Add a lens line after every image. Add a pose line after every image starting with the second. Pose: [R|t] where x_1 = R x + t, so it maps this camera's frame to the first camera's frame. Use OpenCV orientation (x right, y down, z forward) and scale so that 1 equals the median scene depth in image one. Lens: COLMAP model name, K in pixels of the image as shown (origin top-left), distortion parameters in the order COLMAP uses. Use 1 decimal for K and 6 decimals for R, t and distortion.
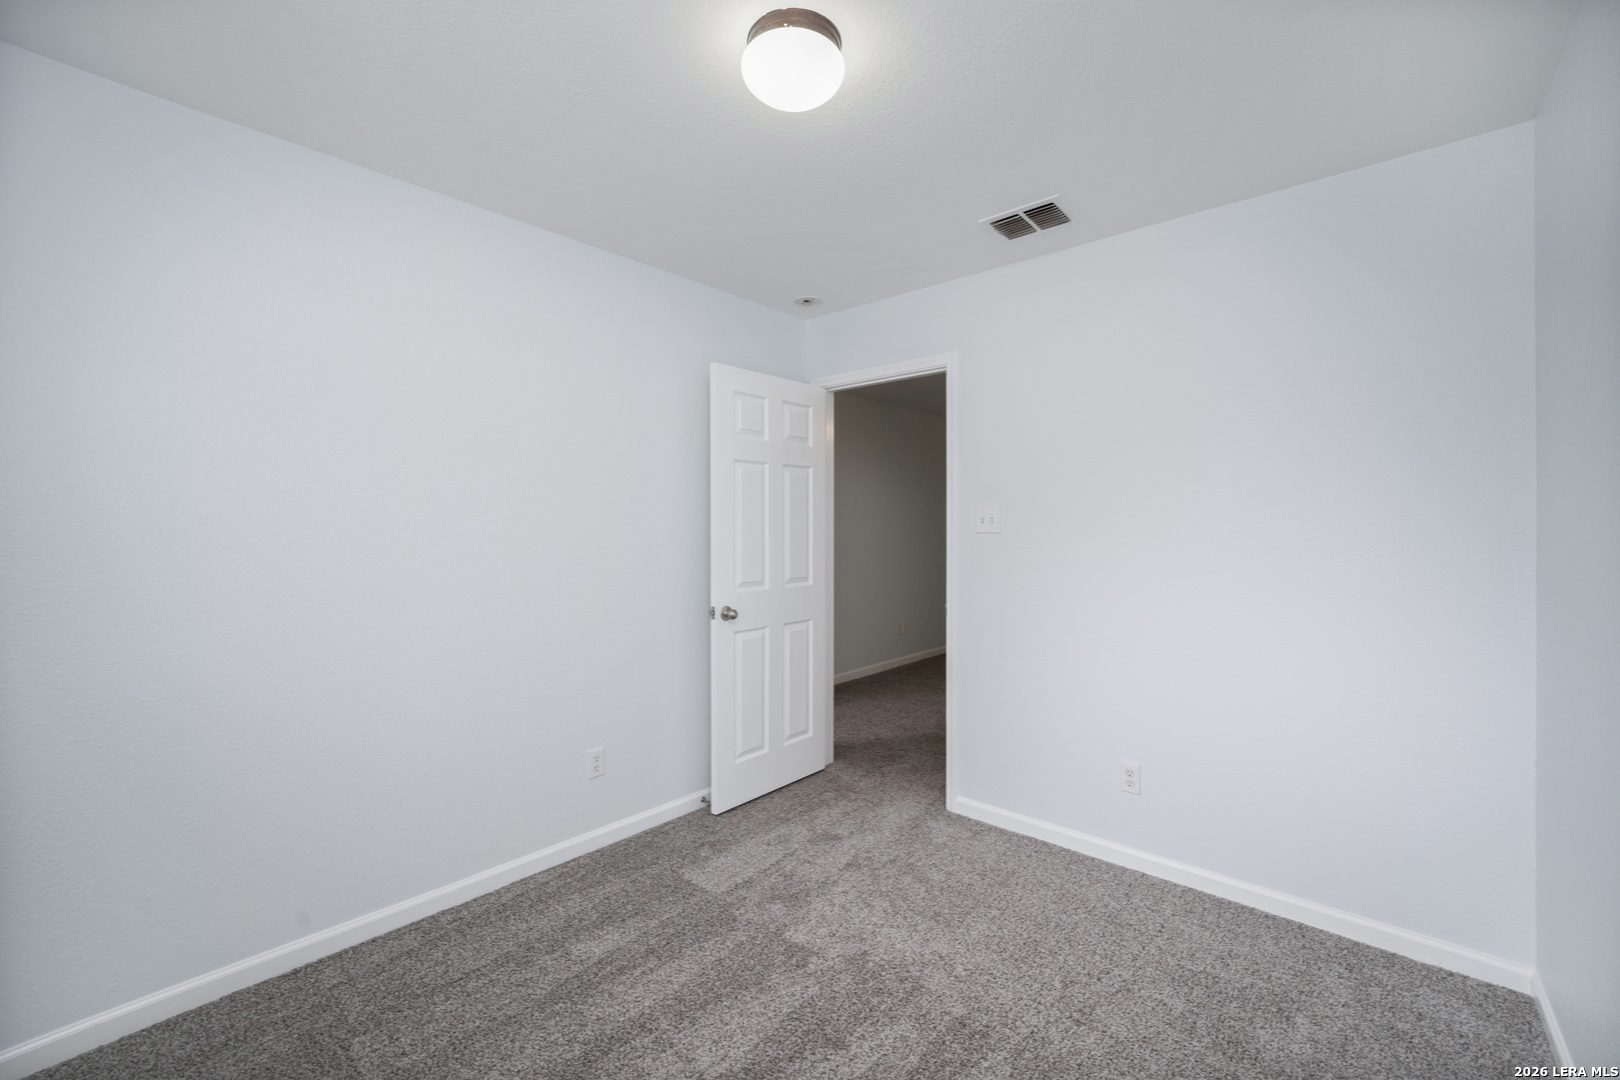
lens RADIAL K [[653.6, 0, 808.6], [0, 653.6, 531.9], [0, 0, 1]] dist [-0.023554, 0.004738]
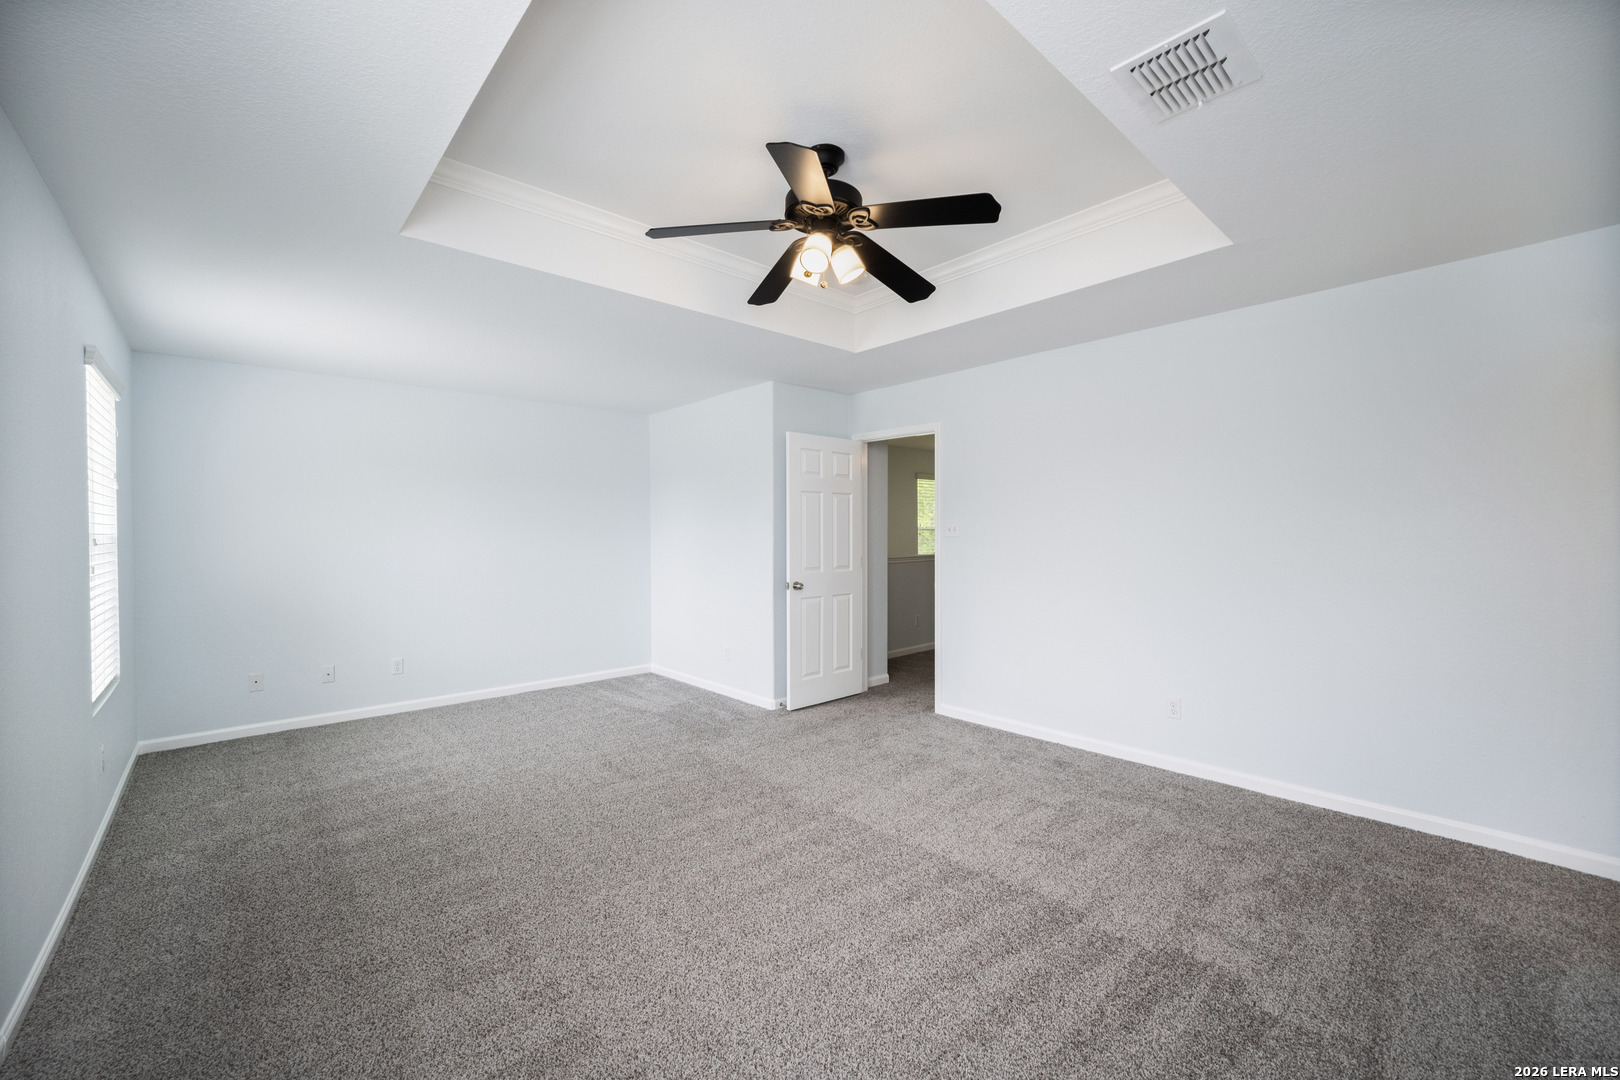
lens RADIAL K [[653.6, 0, 809.6], [0, 653.6, 535.8], [0, 0, 1]] dist [-0.023554, 0.004738]
pose [[0.992685, 0.003062, -0.120694, 0.103823], [-0.003166, 0.999995, -0.000674, 0.001438], [0.120691, 0.001051, 0.992690, -0.607272]]
